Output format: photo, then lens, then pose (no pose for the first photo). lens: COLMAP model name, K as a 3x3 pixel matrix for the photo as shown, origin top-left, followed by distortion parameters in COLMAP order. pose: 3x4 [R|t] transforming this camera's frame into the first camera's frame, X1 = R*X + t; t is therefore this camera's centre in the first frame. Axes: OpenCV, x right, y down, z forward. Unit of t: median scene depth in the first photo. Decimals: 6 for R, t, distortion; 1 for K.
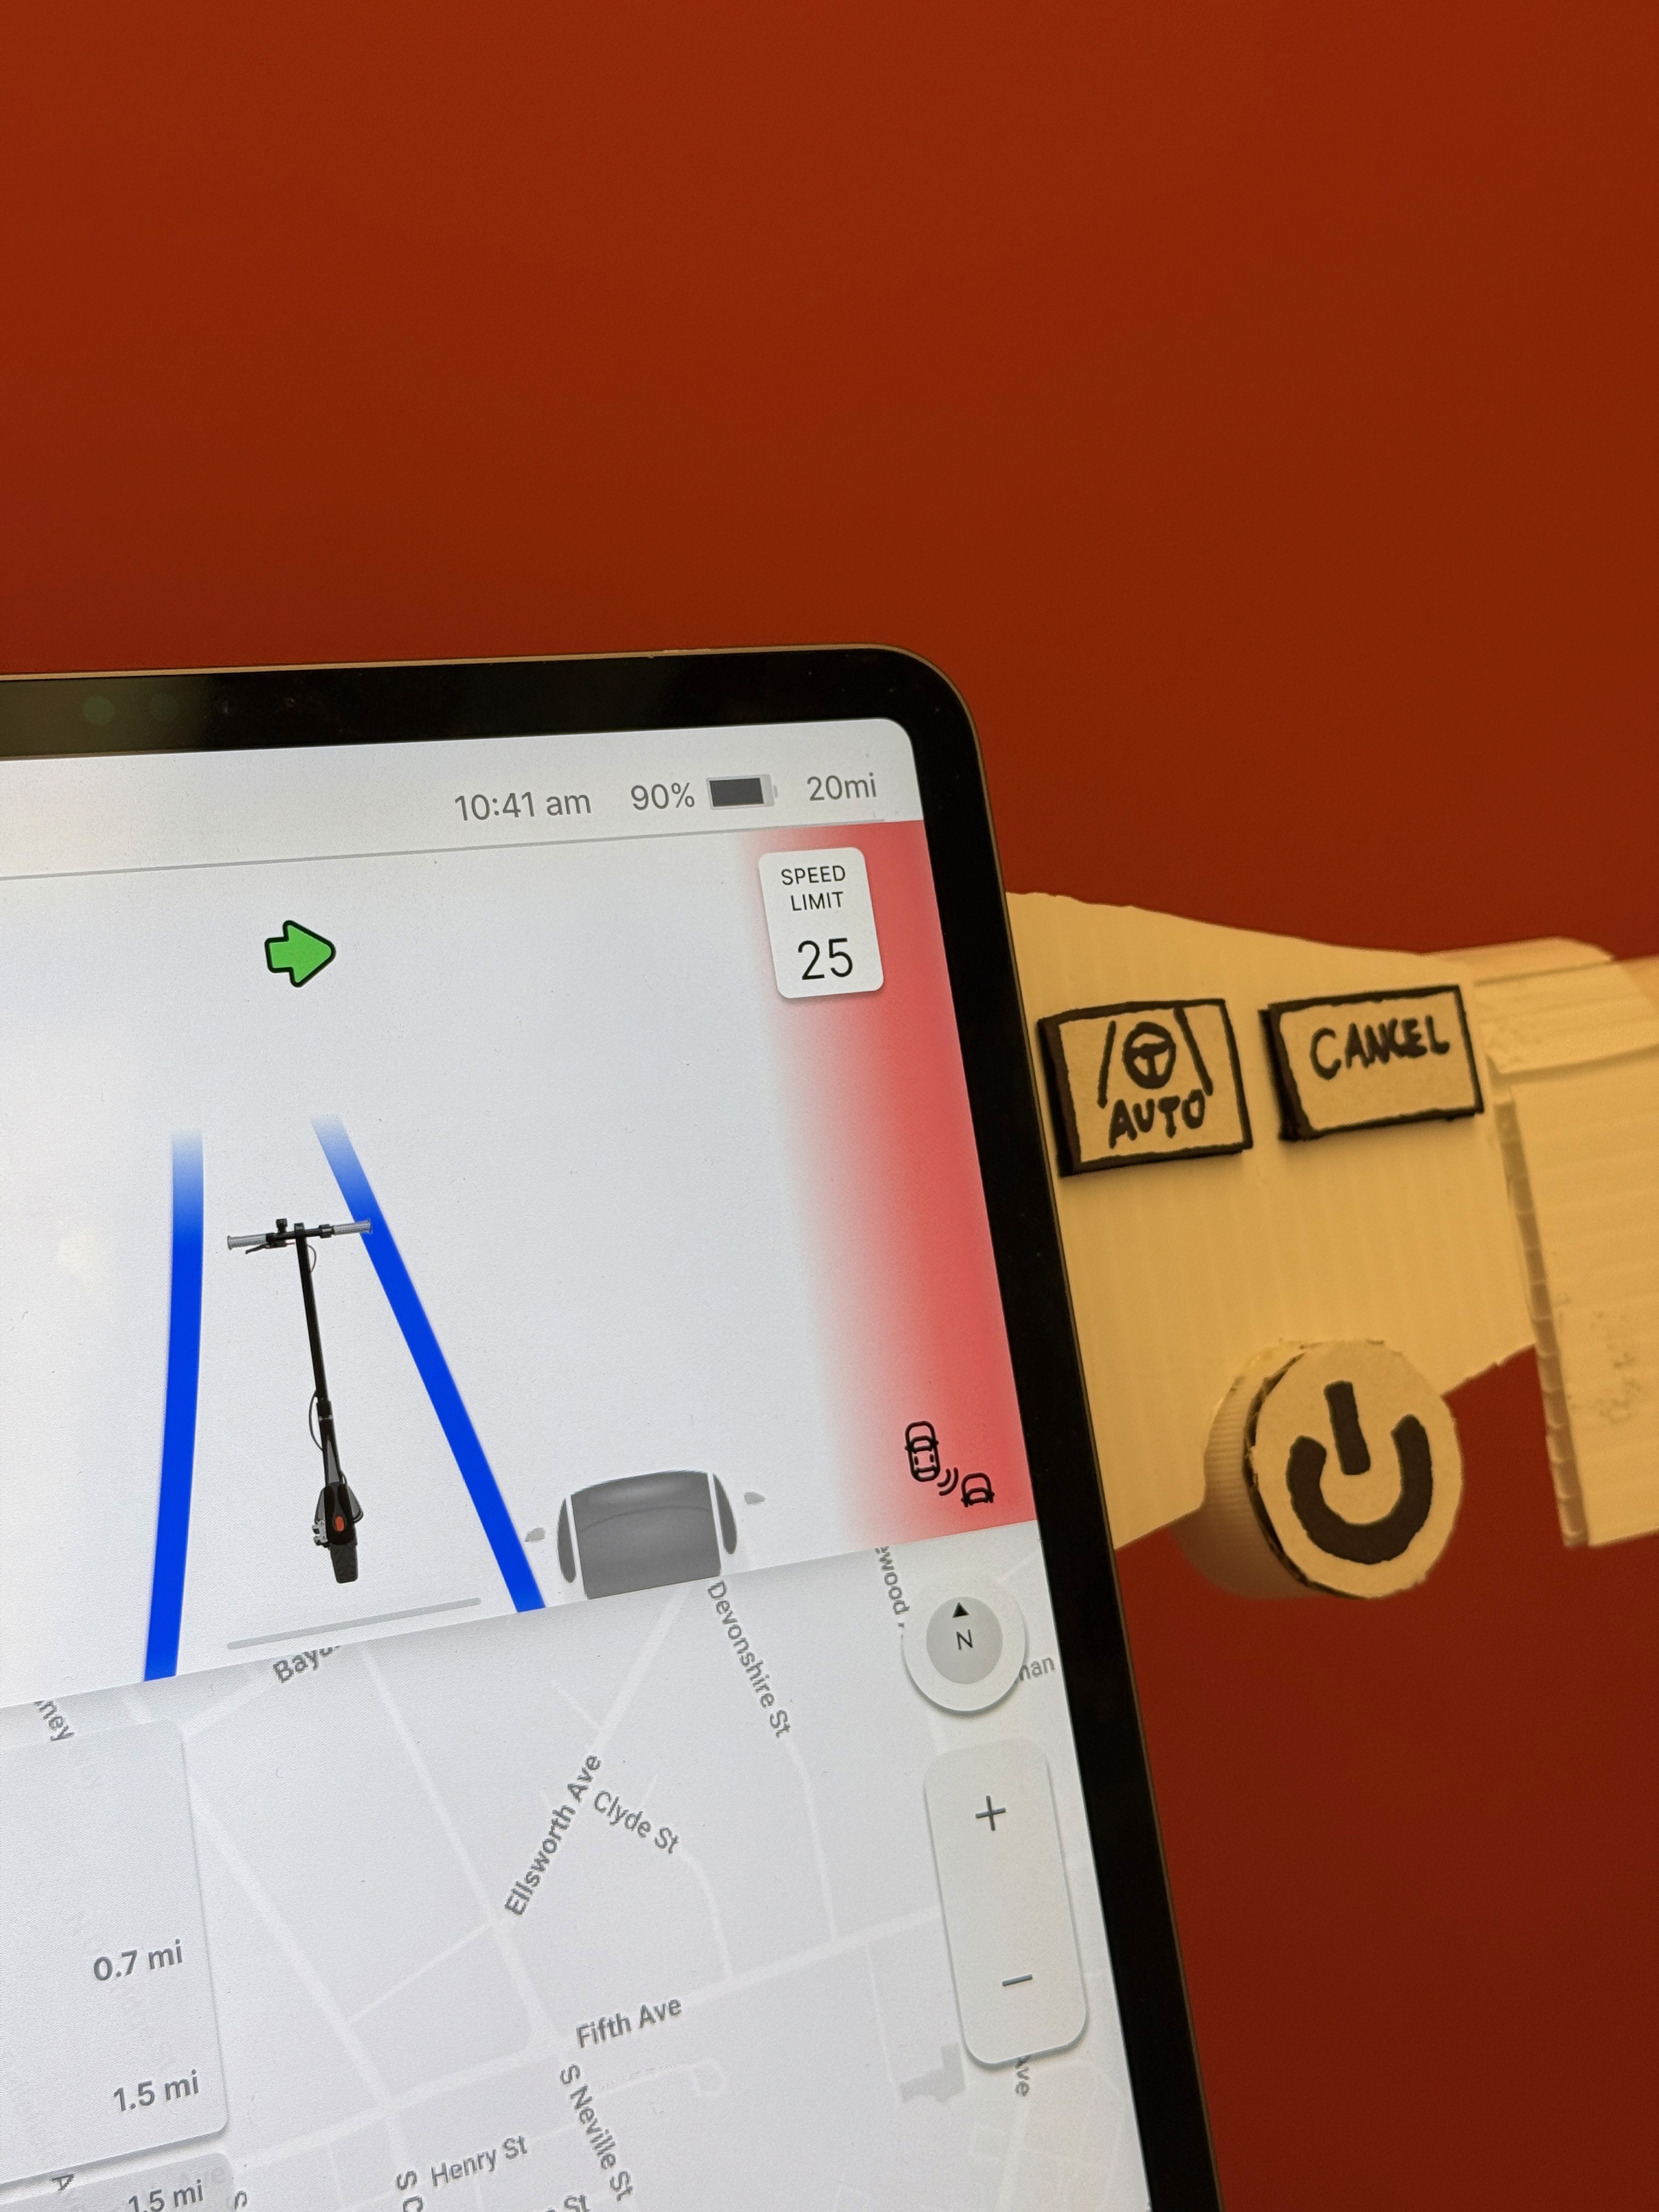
lens RADIAL K [[3156.4, 0, 824.5], [0, 3156.4, 1107.0], [0, 0, 1]] dist [0.137013, 0.000000]
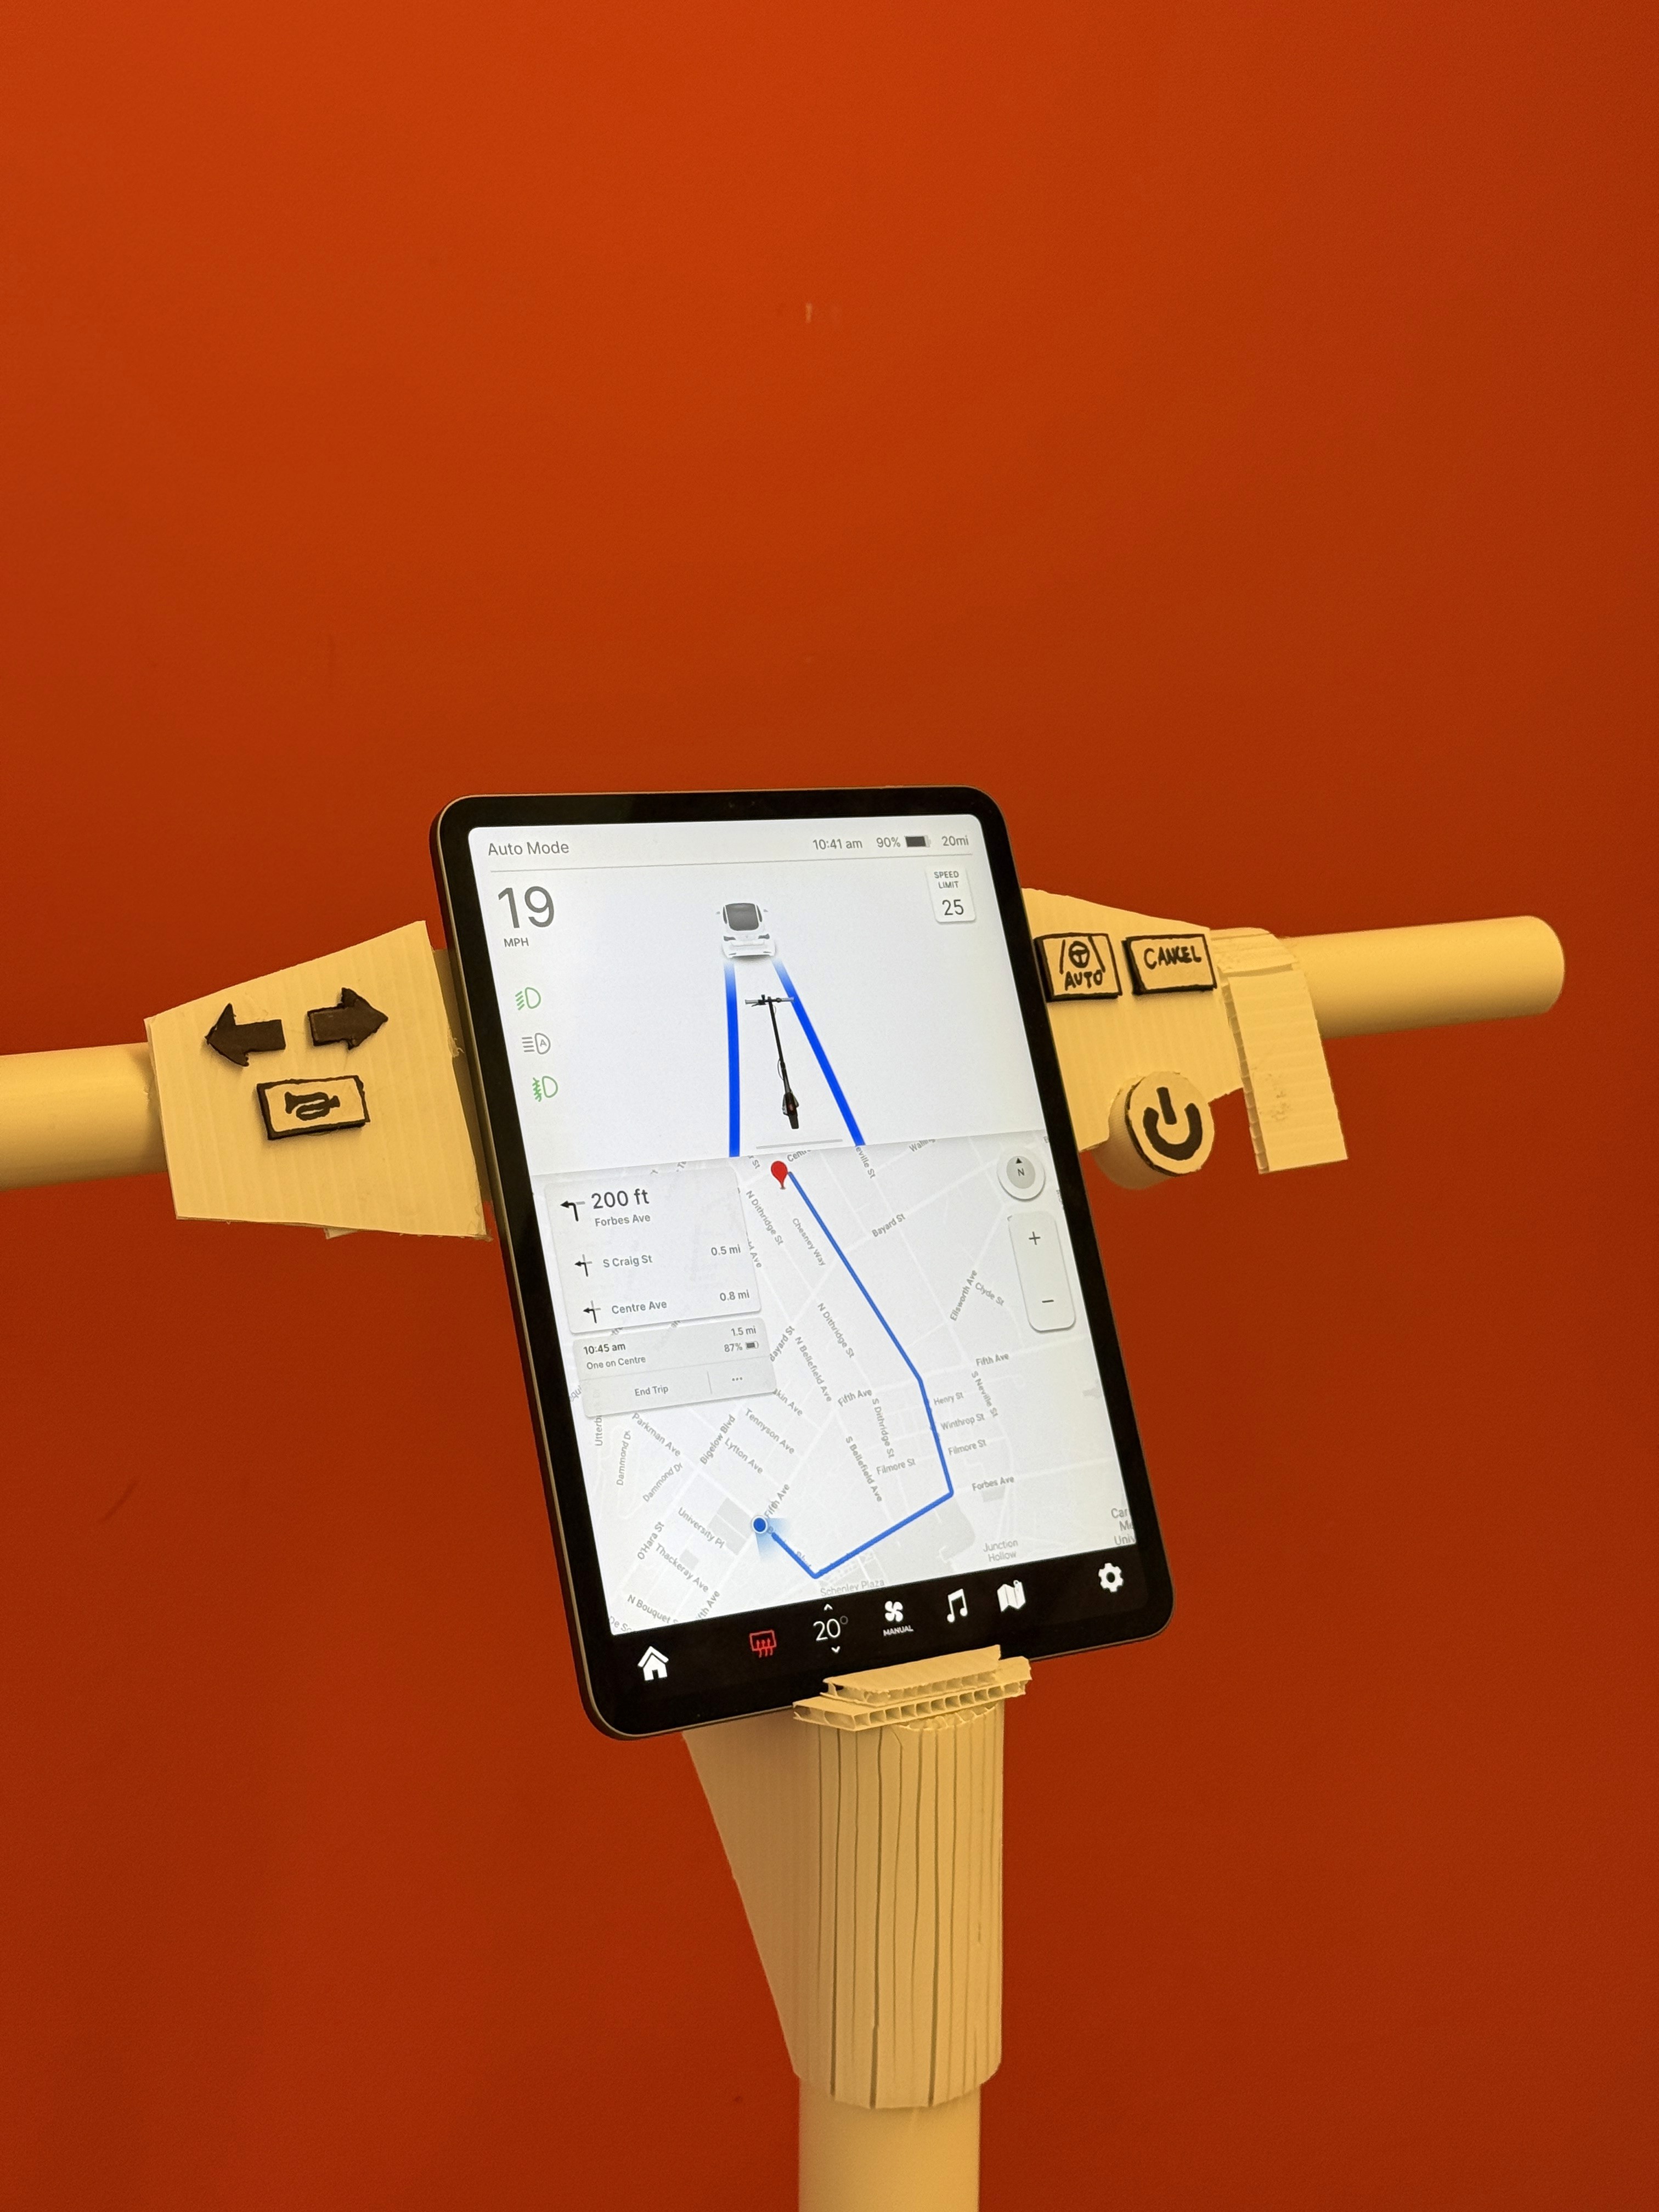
lens RADIAL K [[3156.4, 0, 832.3], [0, 3156.4, 1107.2], [0, 0, 1]] dist [0.137013, 0.000000]
pose [[0.996292, -0.023703, 0.082710, -0.289907], [0.033088, 0.992929, -0.114008, 0.371943], [-0.079423, 0.116322, 0.990031, -1.371186]]
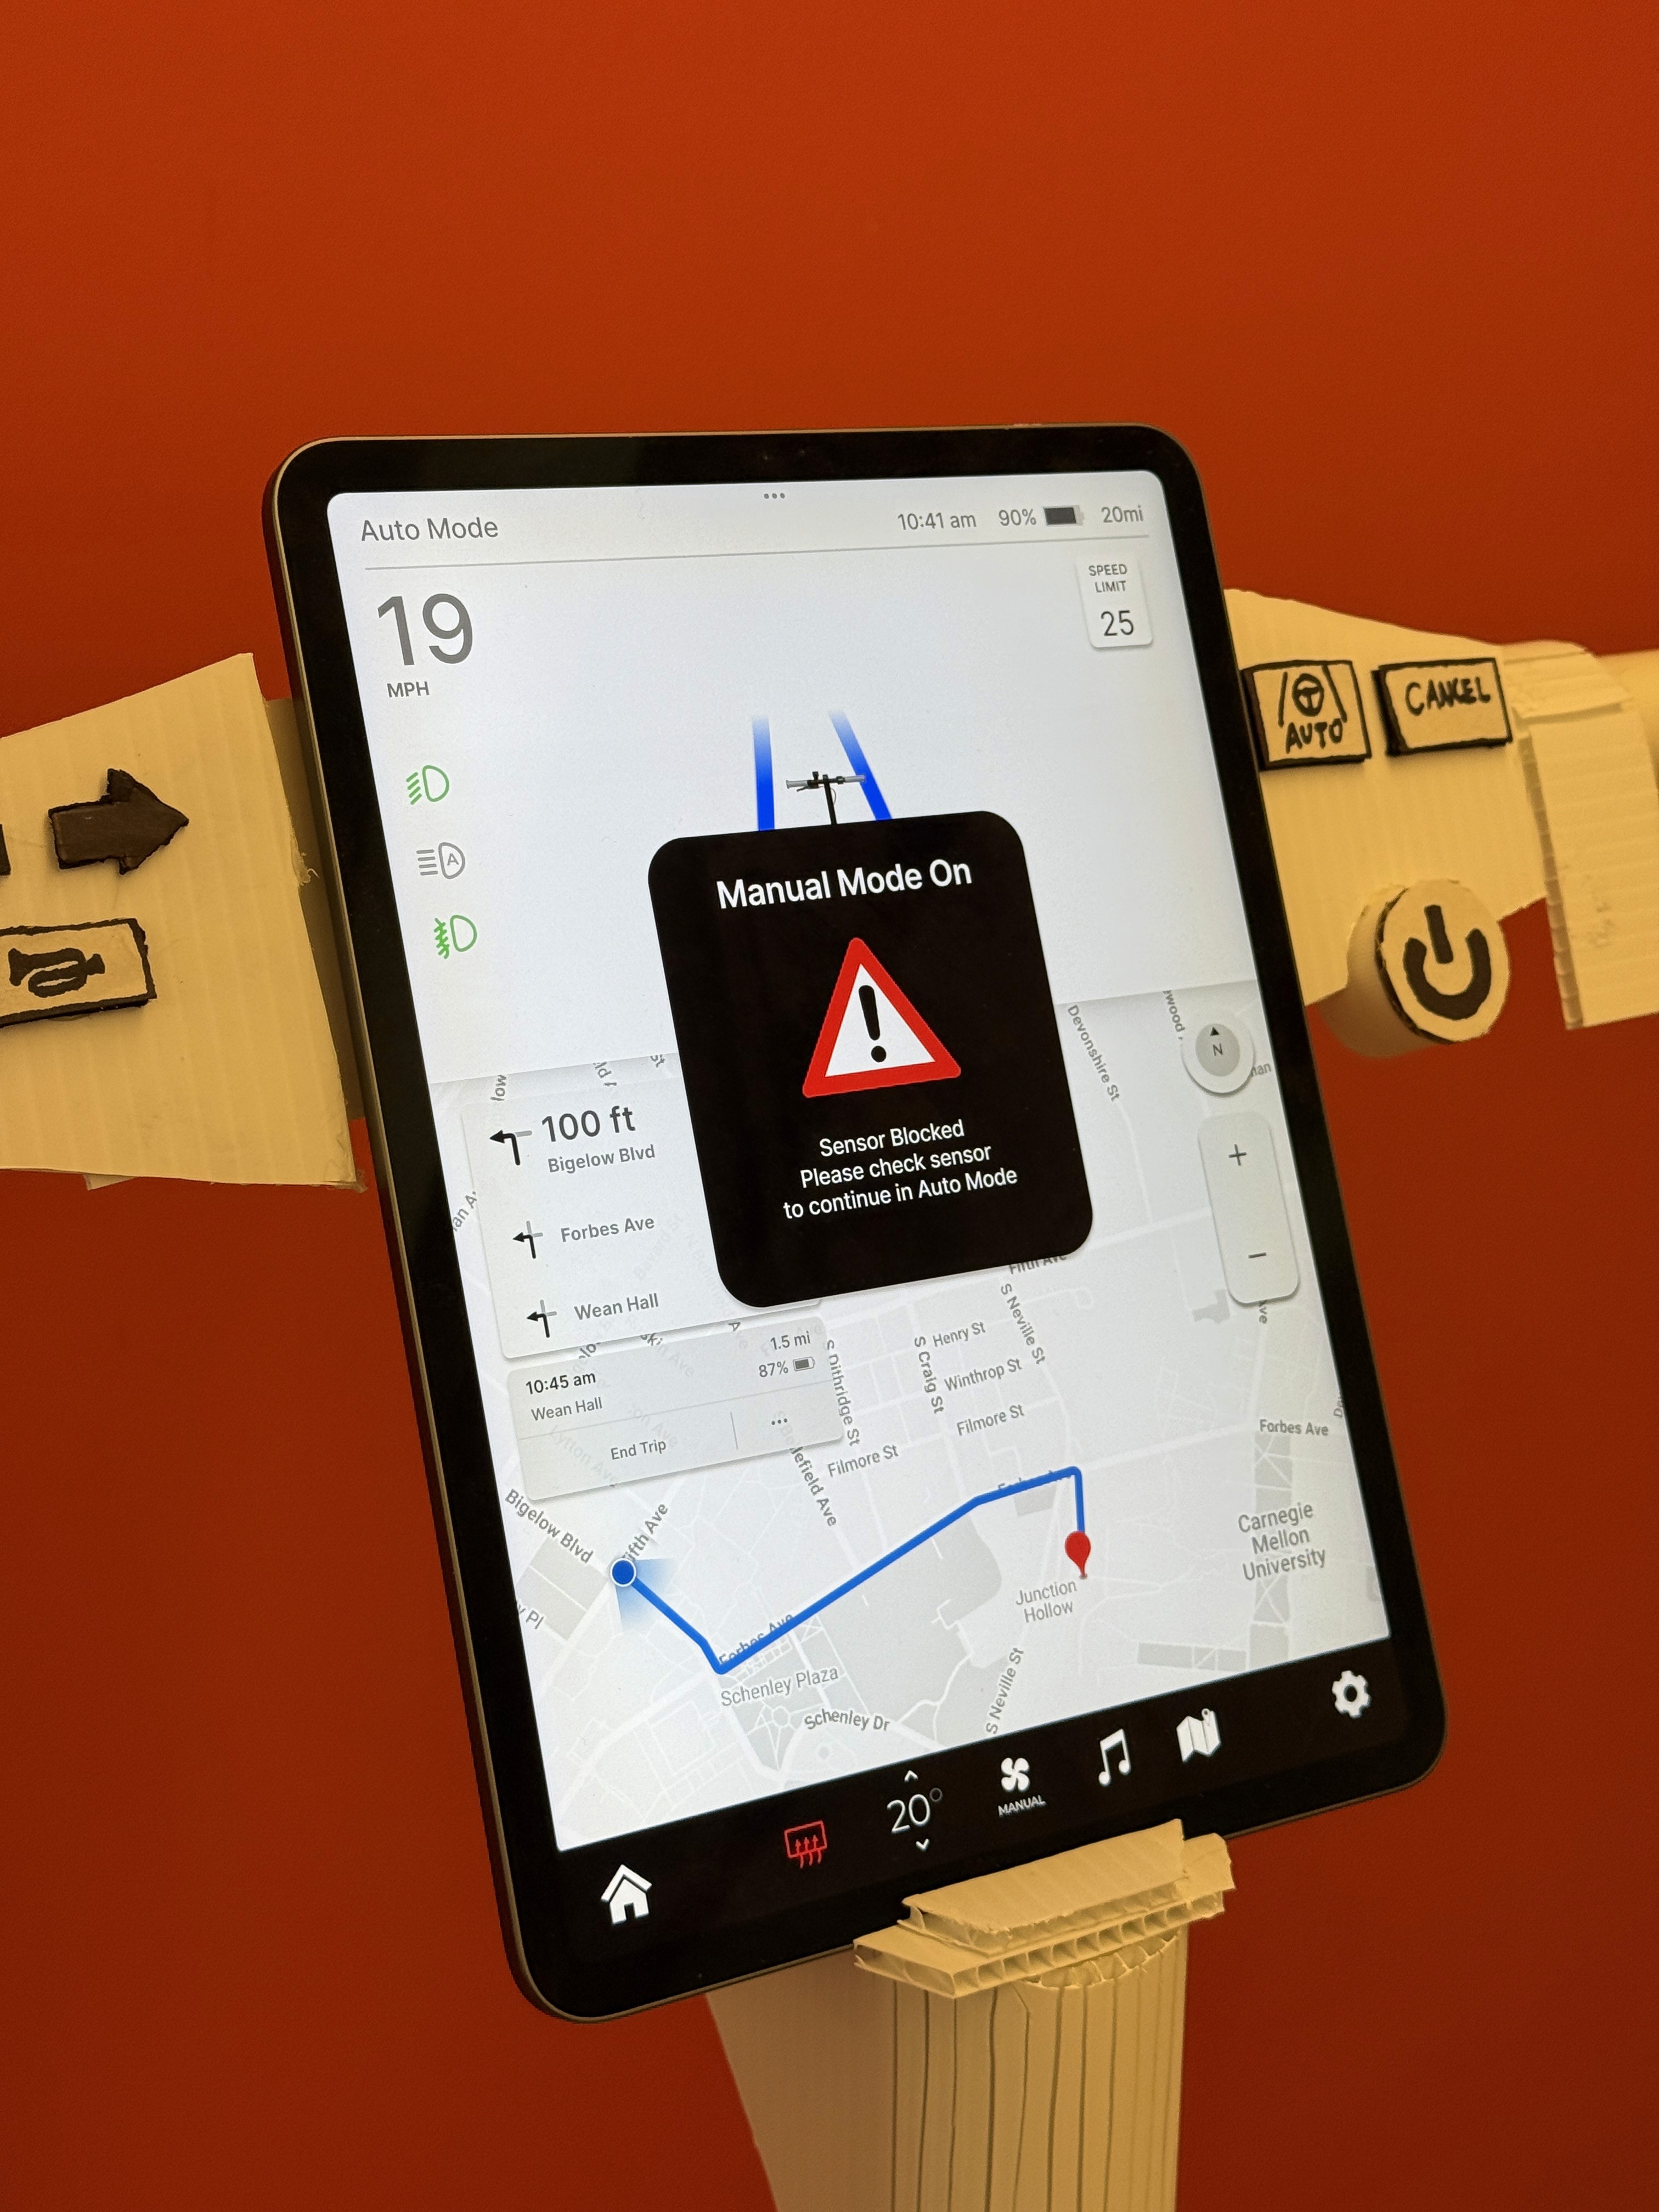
lens RADIAL K [[3156.4, 0, 818.2], [0, 3156.4, 1083.9], [0, 0, 1]] dist [0.137013, 0.000000]
pose [[0.997519, -0.020352, 0.067389, -0.245910], [0.020235, 0.999792, 0.002409, 0.166438], [-0.067424, -0.001040, 0.997724, -0.530244]]
